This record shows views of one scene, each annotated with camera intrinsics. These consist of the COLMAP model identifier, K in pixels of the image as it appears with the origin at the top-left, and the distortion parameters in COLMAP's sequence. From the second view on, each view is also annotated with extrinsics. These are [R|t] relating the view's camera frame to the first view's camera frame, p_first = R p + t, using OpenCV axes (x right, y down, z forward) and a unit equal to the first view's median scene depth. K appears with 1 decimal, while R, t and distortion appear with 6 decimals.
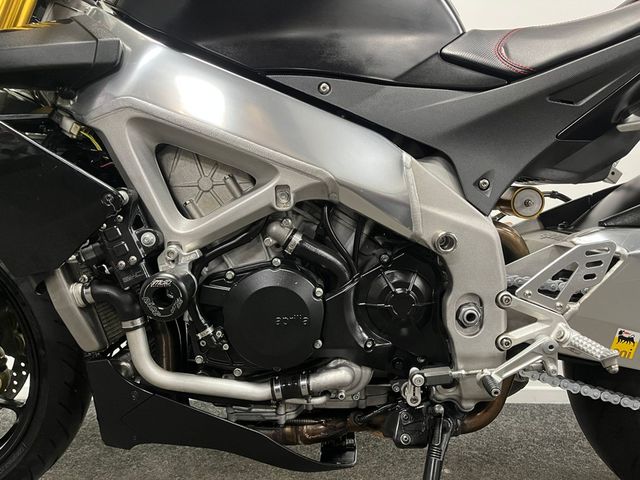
lens RADIAL K [[481.8, 0, 322.8], [0, 481.8, 241.8], [0, 0, 1]] dist [0.015830, -0.004514]
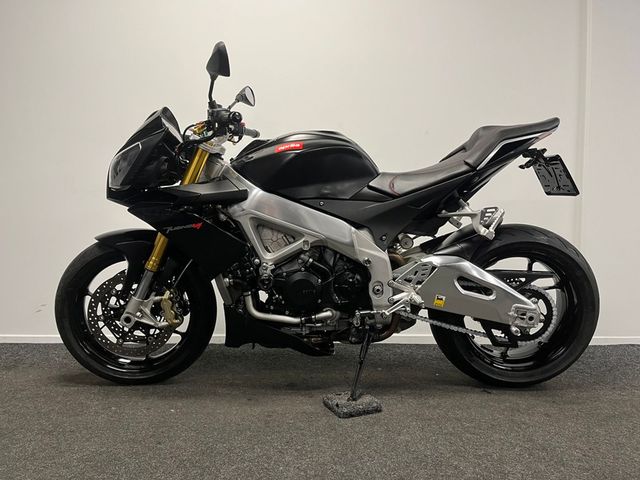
lens RADIAL K [[481.8, 0, 322.4], [0, 481.8, 241.7], [0, 0, 1]] dist [0.015830, -0.004514]
pose [[0.999600, -0.001567, 0.028247, -0.063620], [0.001177, 0.999904, 0.013832, -0.139684], [-0.028266, -0.013793, 0.999505, -1.555432]]
